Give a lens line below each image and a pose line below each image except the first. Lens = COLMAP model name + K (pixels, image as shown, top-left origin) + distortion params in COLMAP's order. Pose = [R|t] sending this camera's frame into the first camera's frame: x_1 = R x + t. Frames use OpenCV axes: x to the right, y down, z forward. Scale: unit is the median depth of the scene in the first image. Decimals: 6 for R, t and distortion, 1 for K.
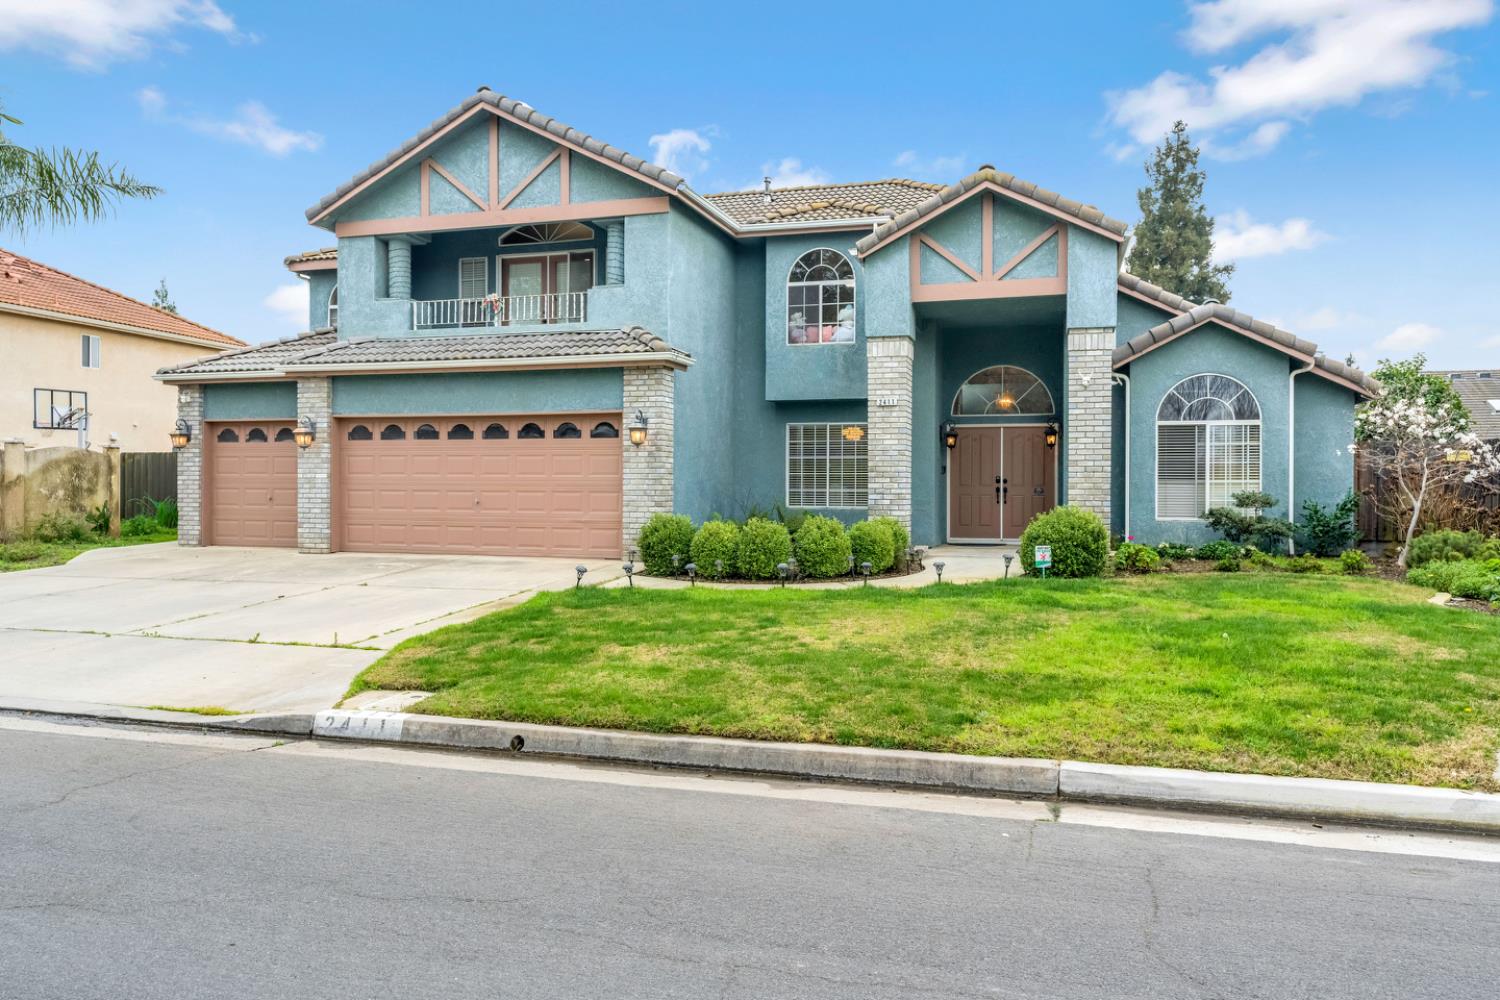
lens RADIAL K [[1034.9, 0, 750.0], [0, 1034.9, 500.0], [0, 0, 1]] dist [0.000618, 0.000469]
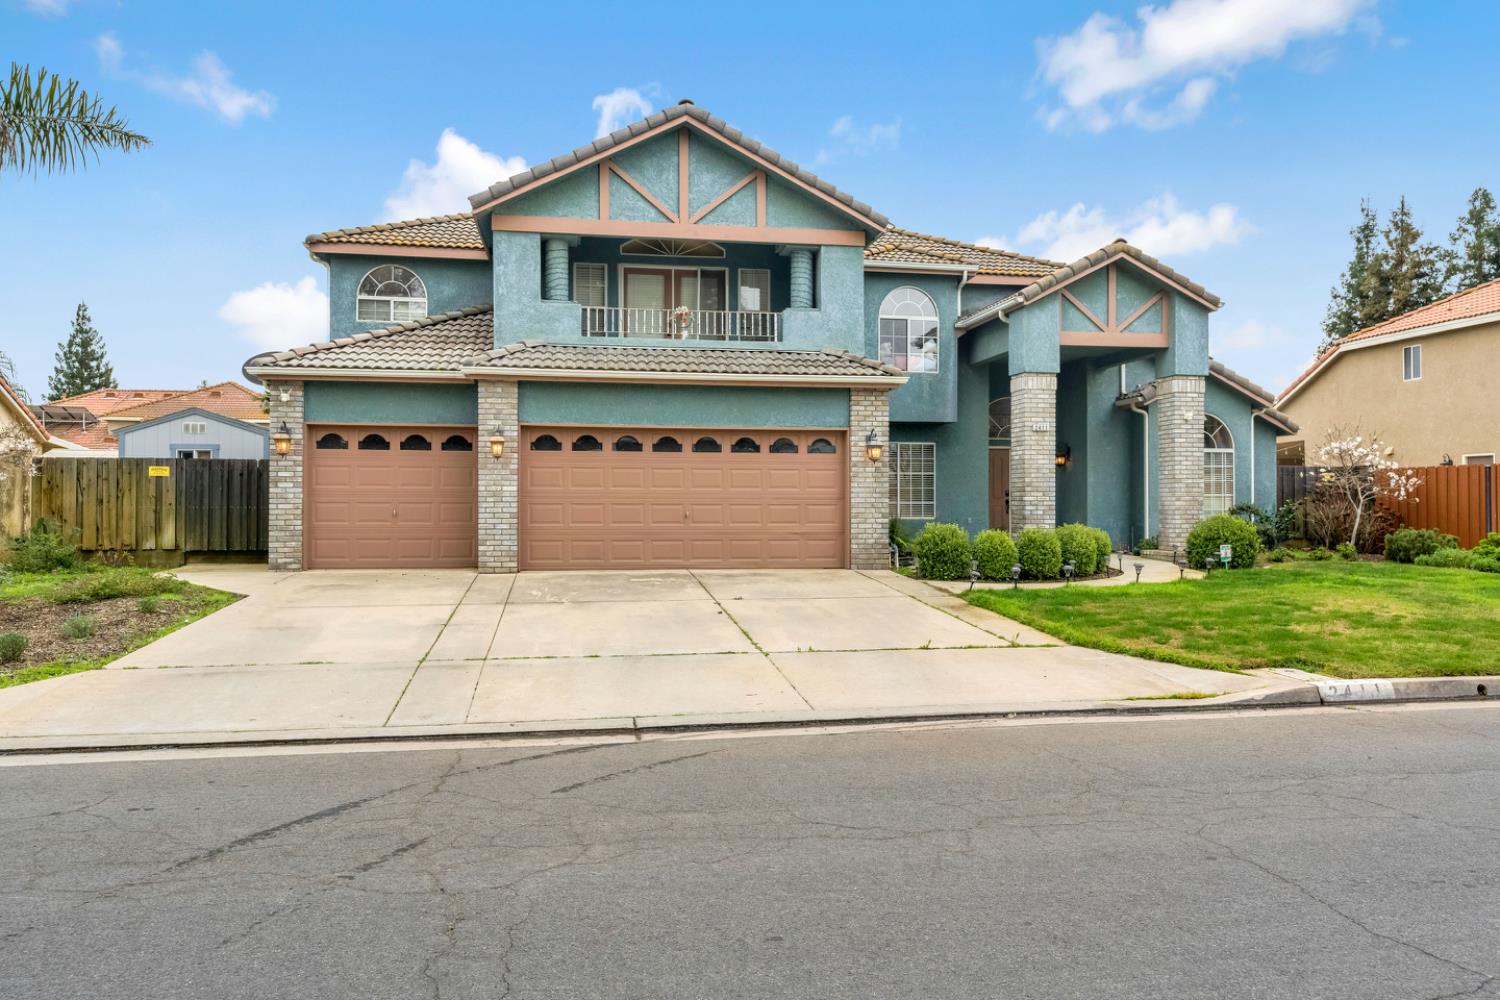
lens RADIAL K [[1034.9, 0, 750.0], [0, 1034.9, 500.0], [0, 0, 1]] dist [0.000618, 0.000469]
pose [[0.897565, -0.001624, 0.440879, -0.630460], [0.007232, 0.999913, -0.011039, -0.001431], [-0.440823, 0.013097, 0.897499, 0.079177]]
